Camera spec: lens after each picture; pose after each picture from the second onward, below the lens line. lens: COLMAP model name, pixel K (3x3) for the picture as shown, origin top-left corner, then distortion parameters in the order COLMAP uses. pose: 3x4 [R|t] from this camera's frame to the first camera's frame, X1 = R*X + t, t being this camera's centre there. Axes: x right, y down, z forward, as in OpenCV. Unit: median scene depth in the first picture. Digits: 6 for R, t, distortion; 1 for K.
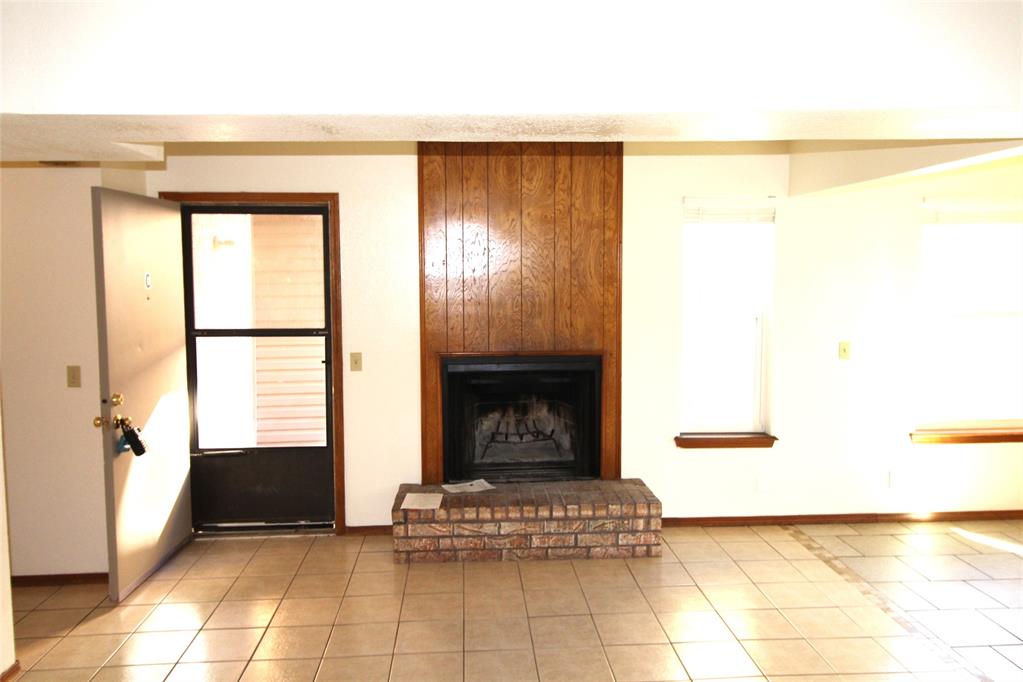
lens RADIAL K [[776.7, 0, 510.4], [0, 776.7, 342.5], [0, 0, 1]] dist [0.010292, -0.012592]
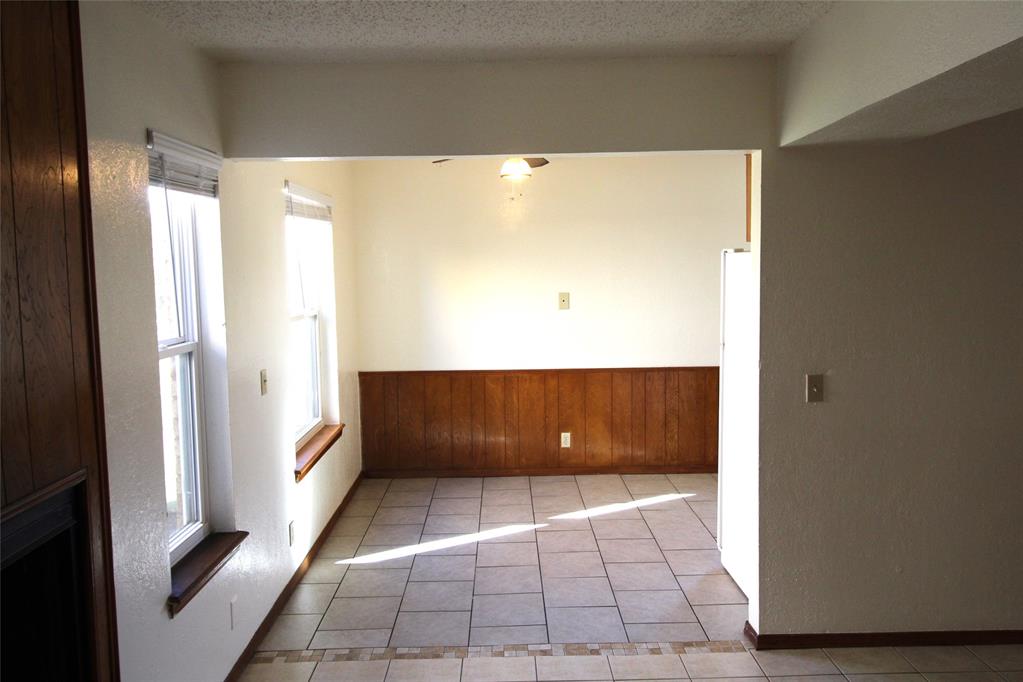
lens RADIAL K [[776.7, 0, 509.9], [0, 776.7, 333.0], [0, 0, 1]] dist [0.010292, -0.012592]
pose [[0.040555, -0.088186, 0.995278, -0.302805], [0.109581, 0.990482, 0.083296, -0.077058], [-0.993150, 0.105685, 0.049833, 0.806140]]
